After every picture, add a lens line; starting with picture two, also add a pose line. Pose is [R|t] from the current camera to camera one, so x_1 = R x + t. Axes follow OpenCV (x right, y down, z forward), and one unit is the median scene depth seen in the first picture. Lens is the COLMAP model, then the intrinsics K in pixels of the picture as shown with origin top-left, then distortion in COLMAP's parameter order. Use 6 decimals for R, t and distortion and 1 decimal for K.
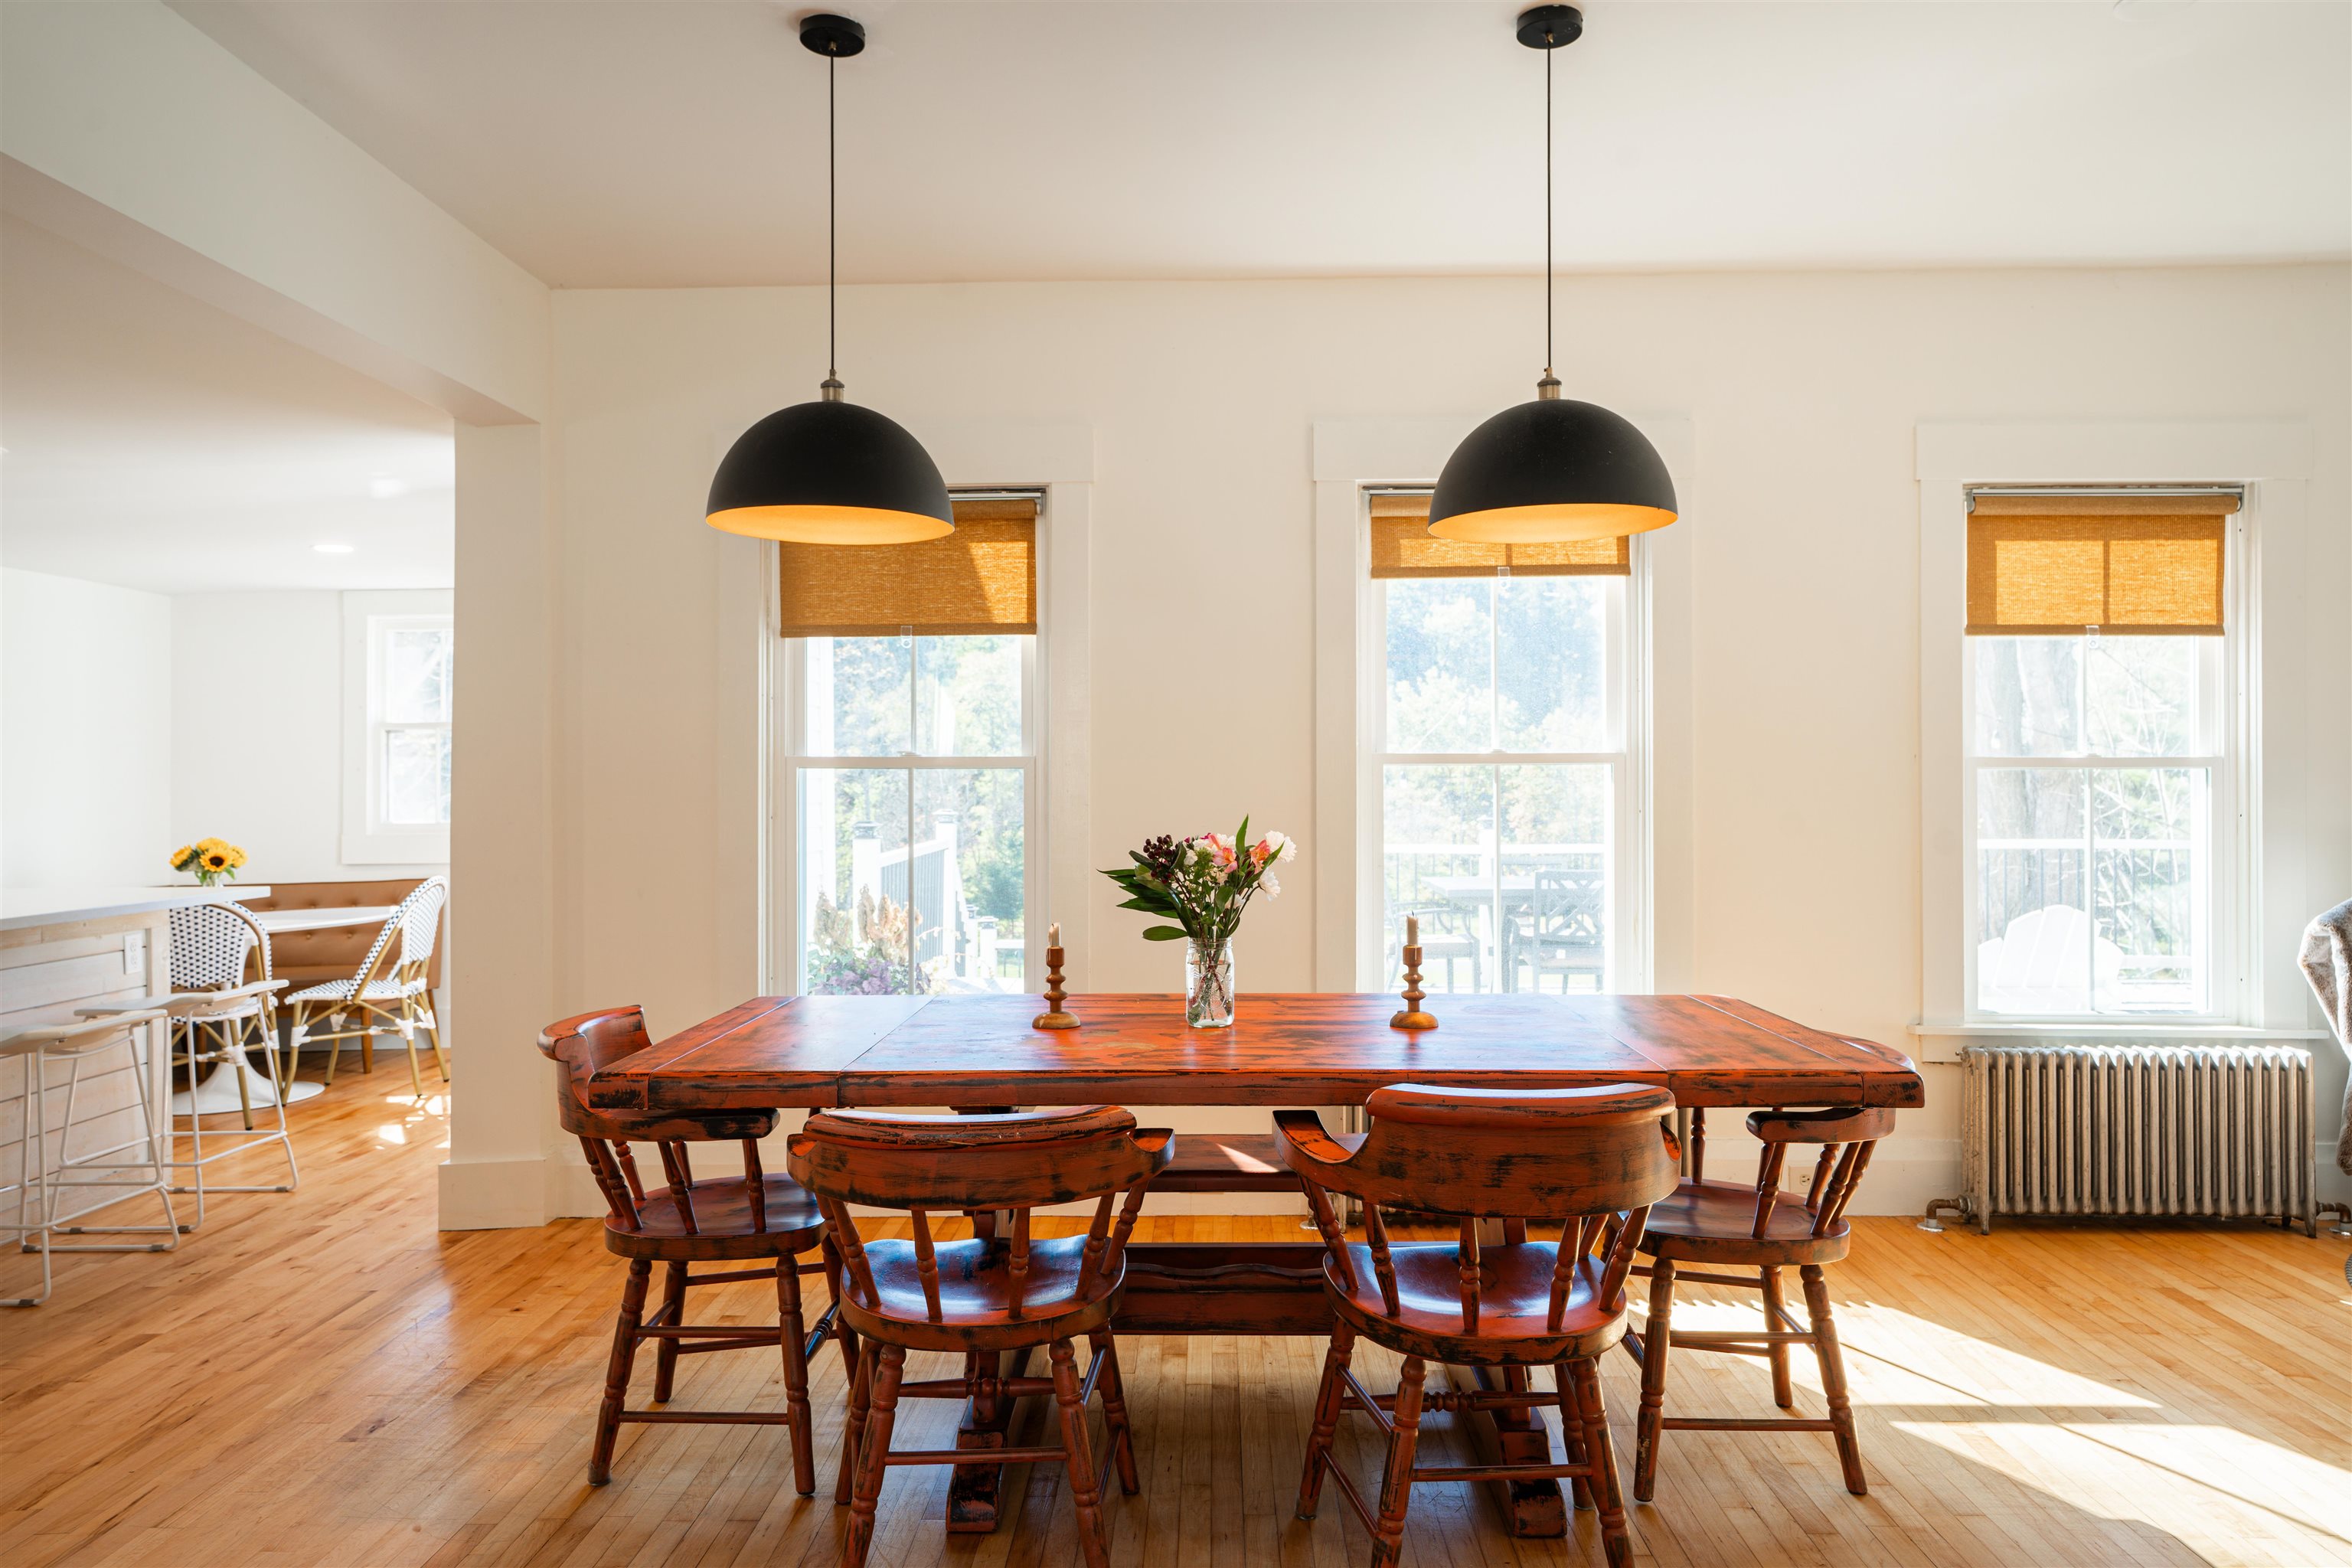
lens RADIAL K [[1591.9, 0, 1206.7], [0, 1591.9, 771.5], [0, 0, 1]] dist [-0.010719, 0.015522]
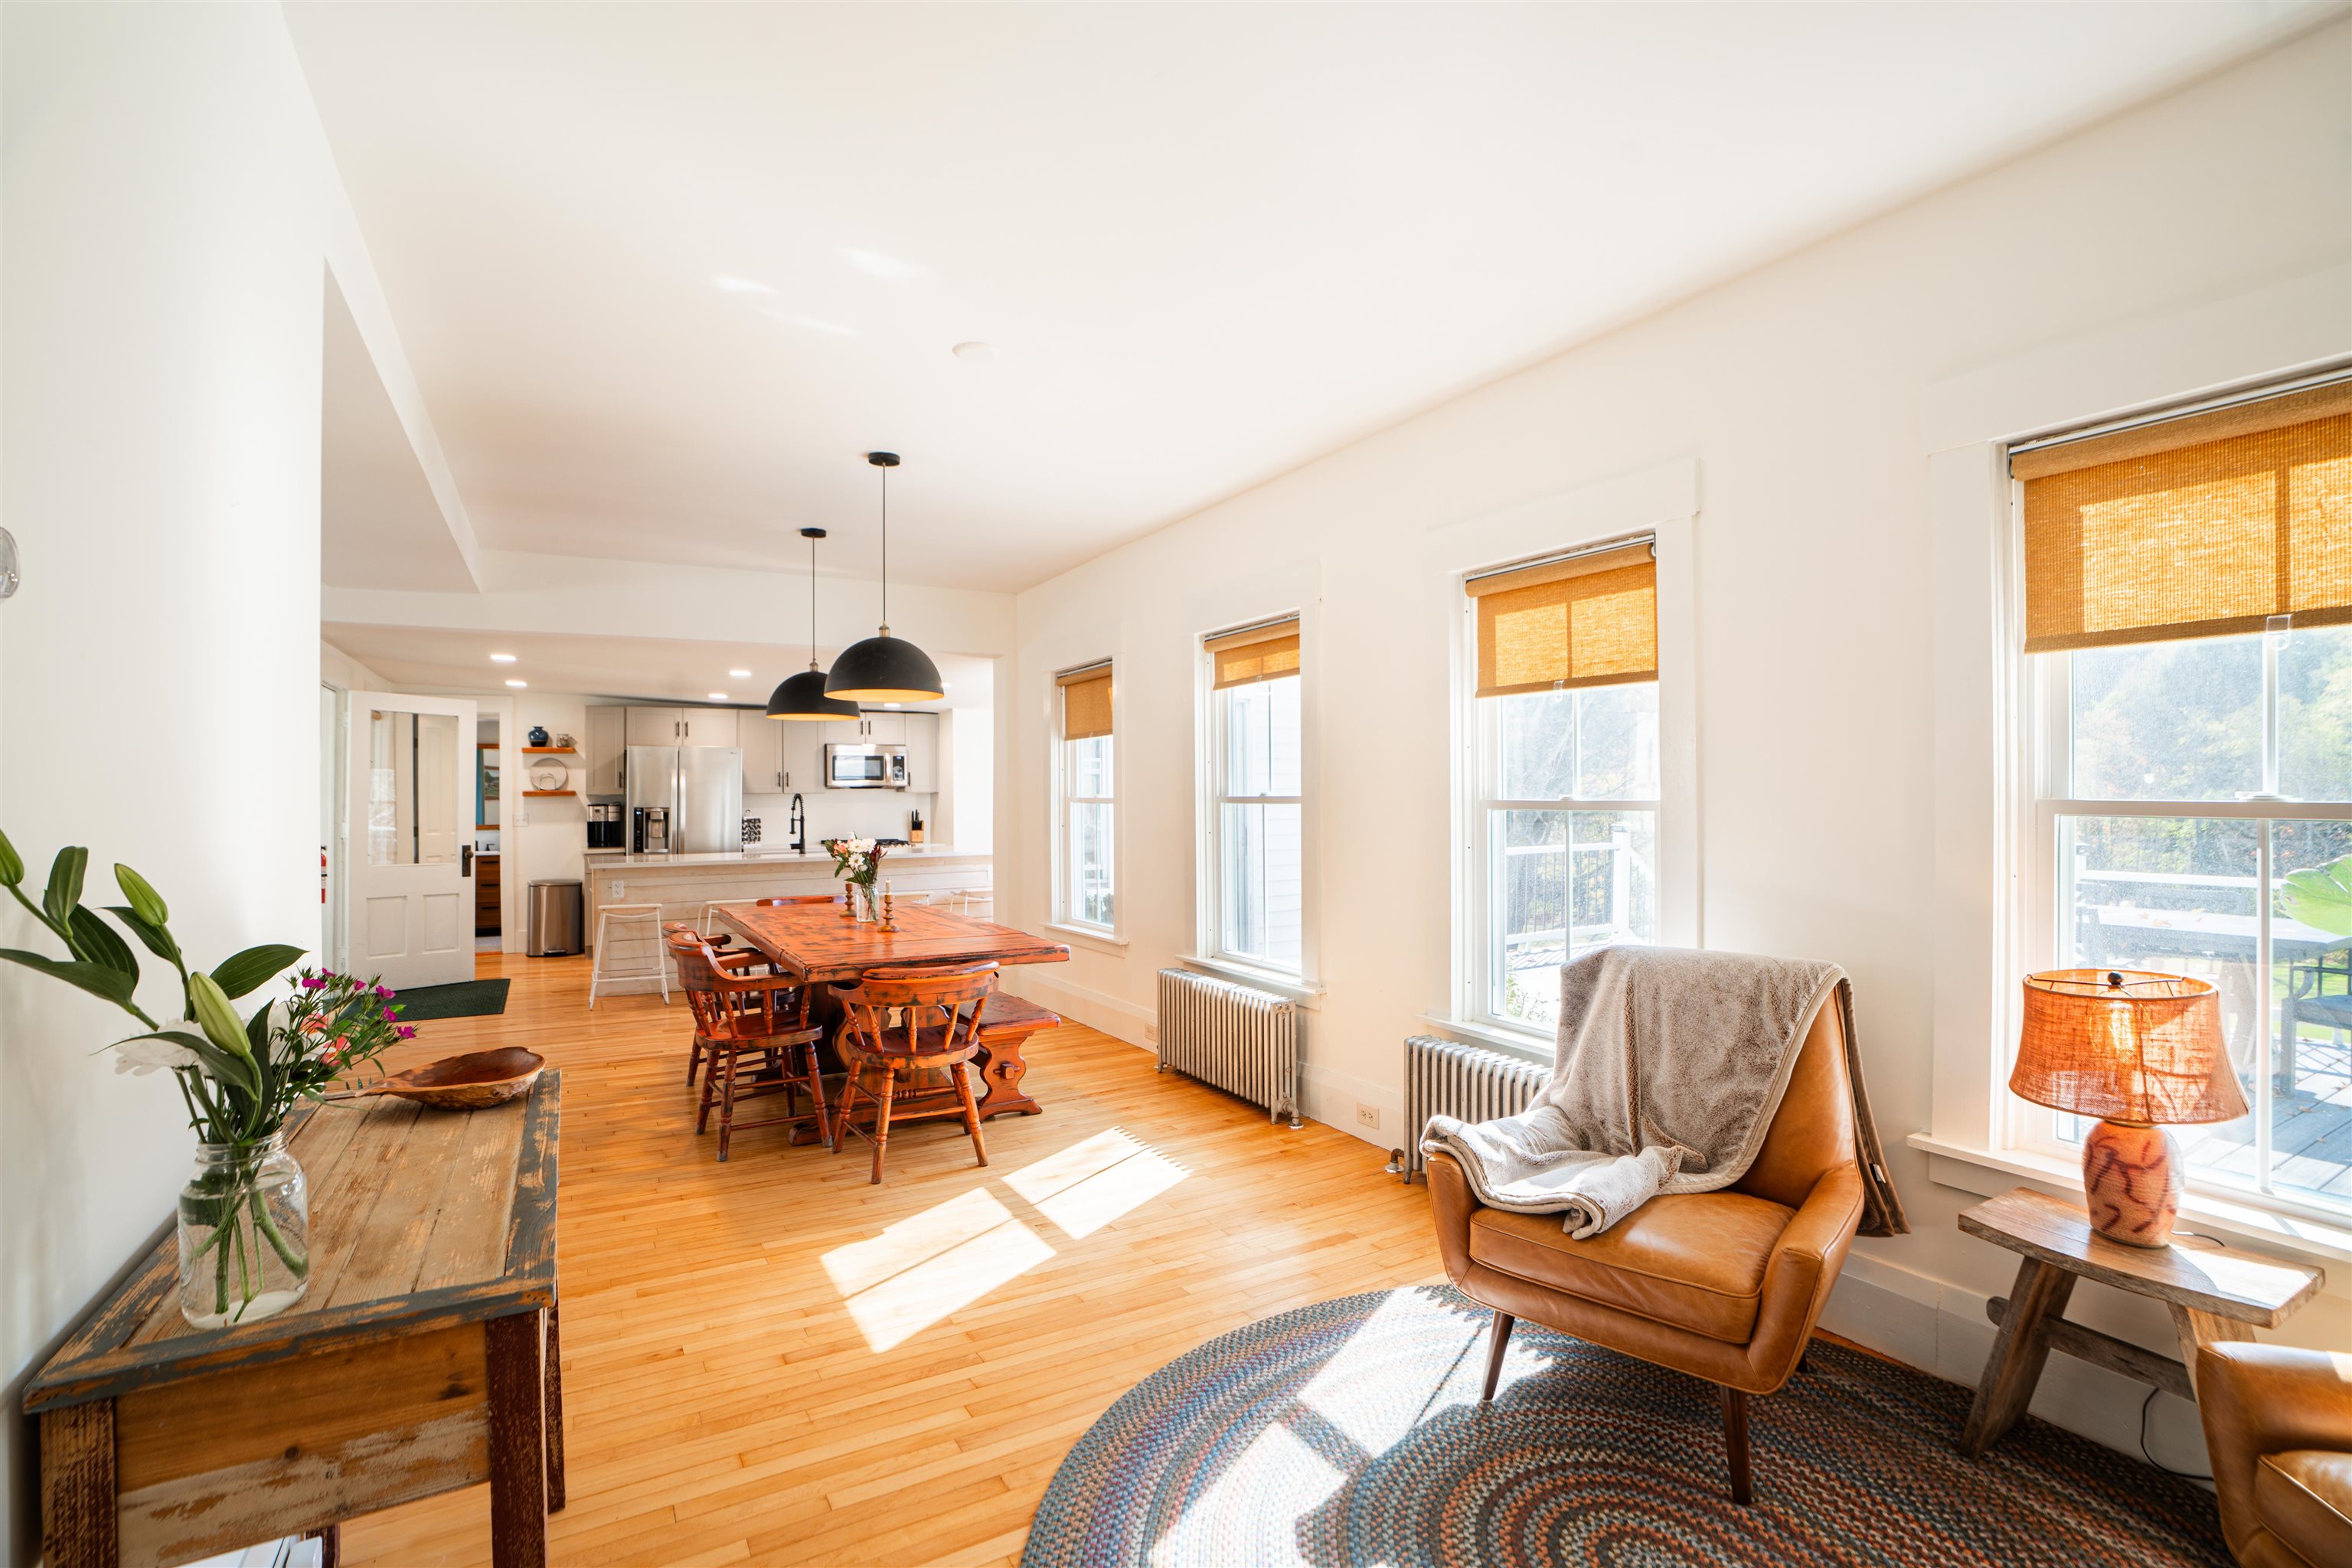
lens RADIAL K [[1082.7, 0, 1185.0], [0, 1082.7, 788.9], [0, 0, 1]] dist [-0.057478, 0.016101]
pose [[0.522382, -0.003485, -0.852705, 1.058680], [0.008065, 0.999967, 0.000854, -0.019477], [0.852674, -0.007324, 0.522393, 0.387361]]
